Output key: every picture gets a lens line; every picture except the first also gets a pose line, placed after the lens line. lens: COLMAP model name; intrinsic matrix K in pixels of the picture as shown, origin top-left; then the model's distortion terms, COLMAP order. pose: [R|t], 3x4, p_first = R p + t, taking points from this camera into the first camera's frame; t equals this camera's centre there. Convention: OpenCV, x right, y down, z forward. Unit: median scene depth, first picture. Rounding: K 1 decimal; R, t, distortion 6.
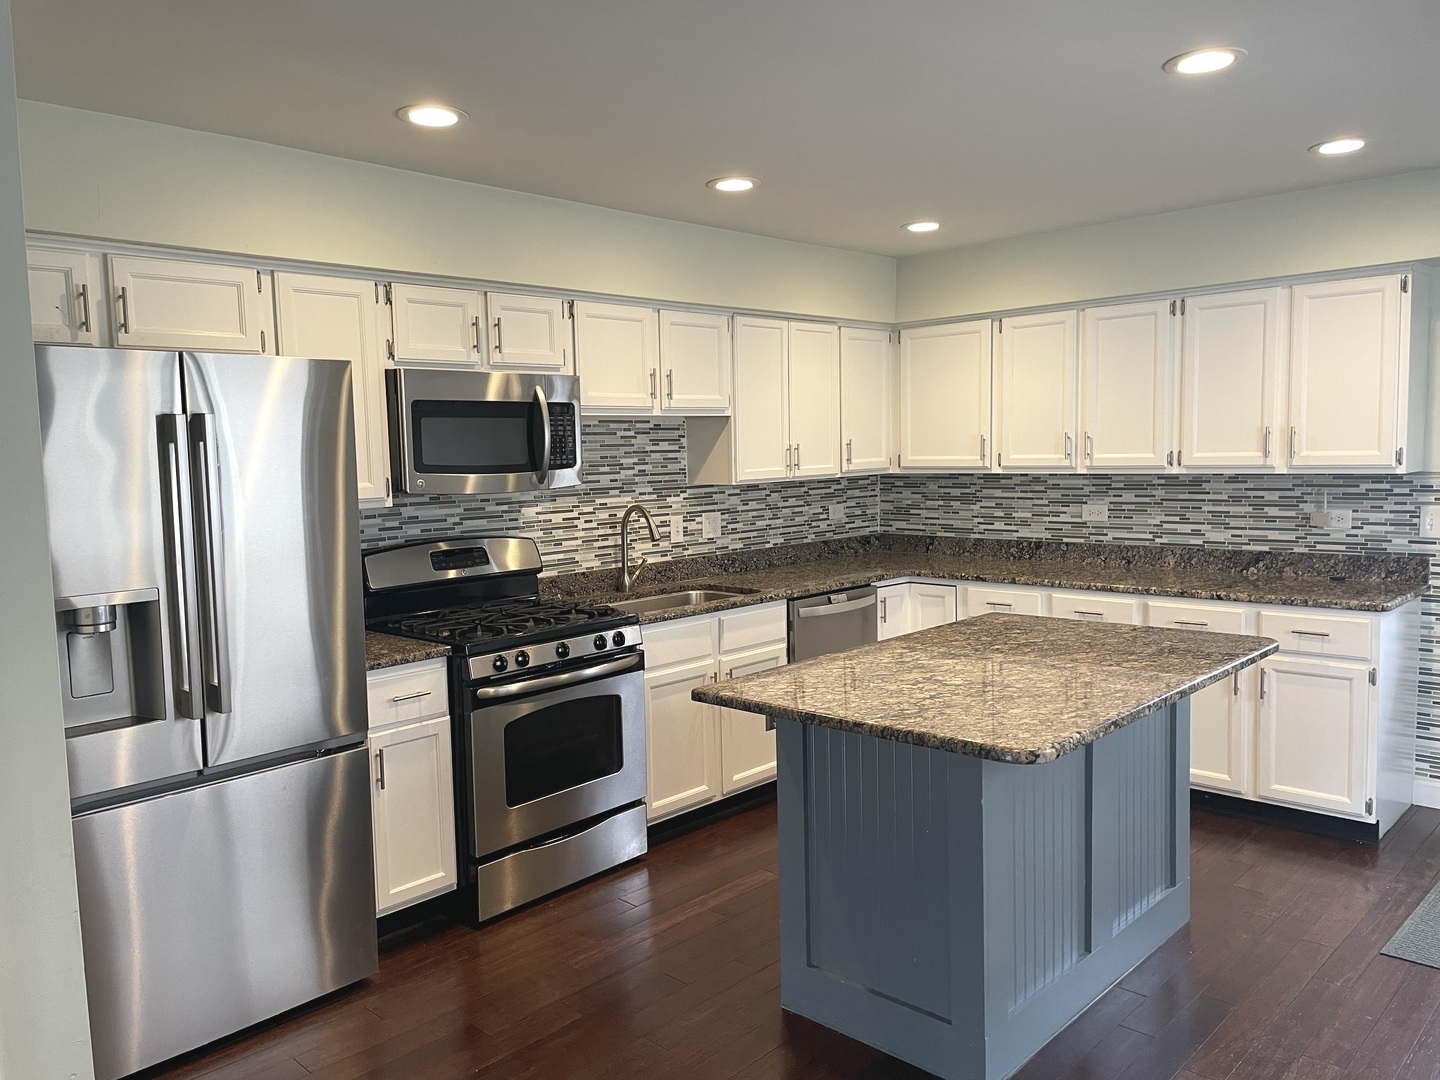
lens RADIAL K [[1080.2, 0, 720.0], [0, 1080.2, 540.0], [0, 0, 1]] dist [0.034918, -0.001230]
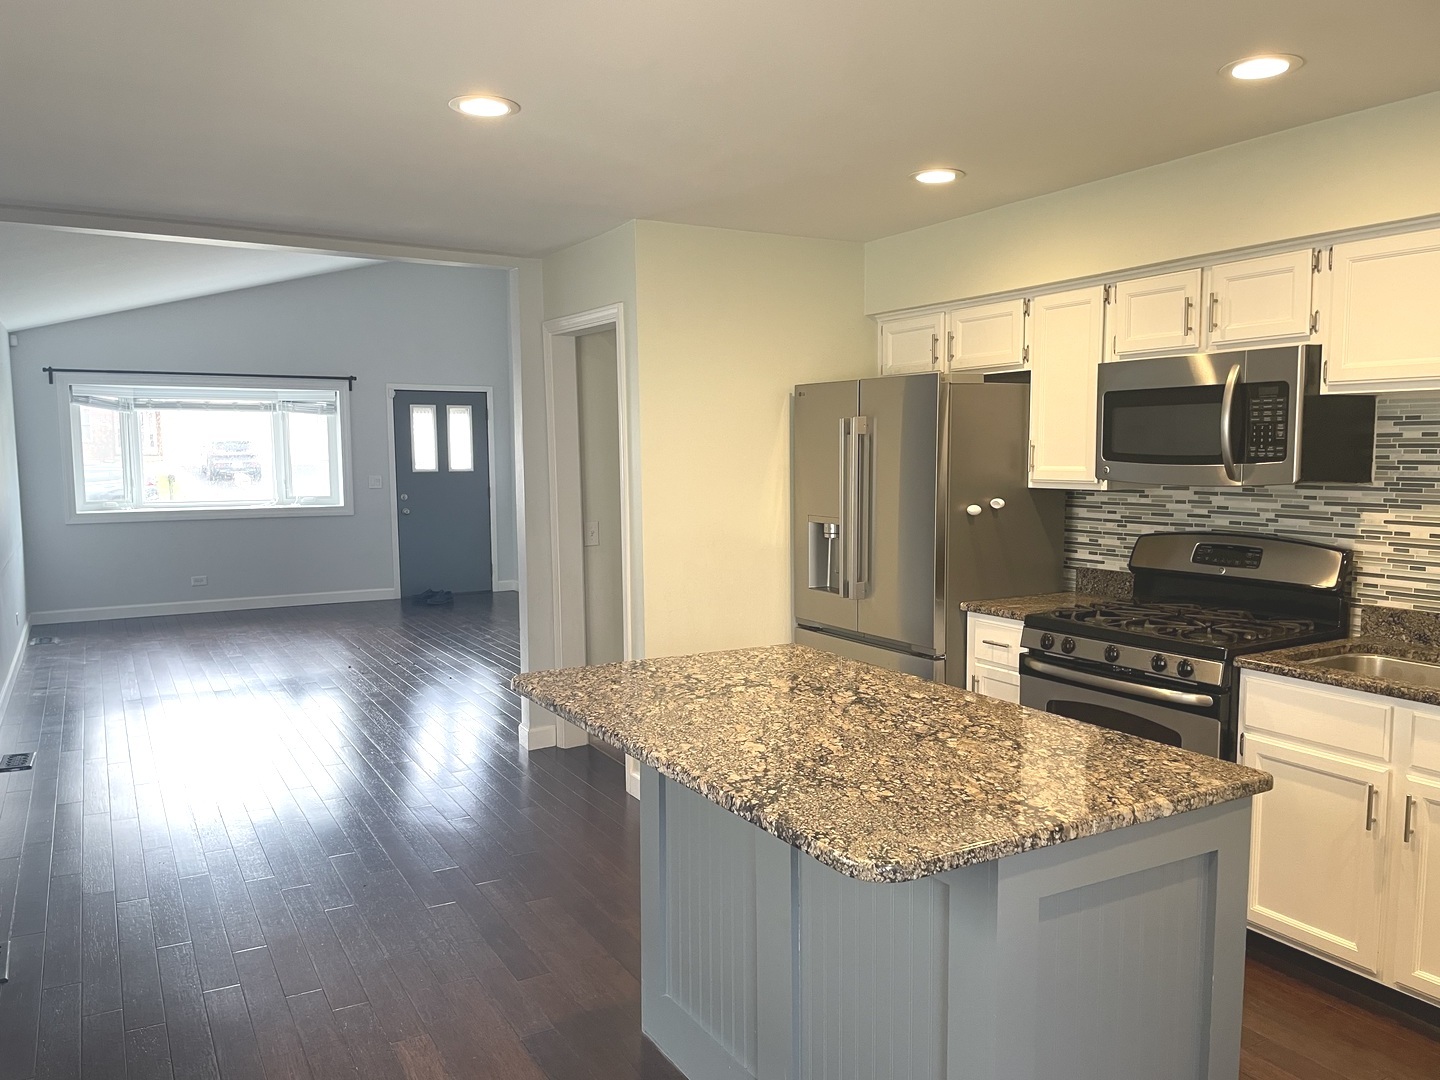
lens RADIAL K [[1080.2, 0, 720.0], [0, 1080.2, 540.0], [0, 0, 1]] dist [0.034918, -0.001230]
pose [[-0.286288, 0.107112, -0.952138, 0.763144], [-0.072380, 0.988475, 0.132963, -0.087797], [0.955406, 0.106981, -0.275236, 0.836707]]
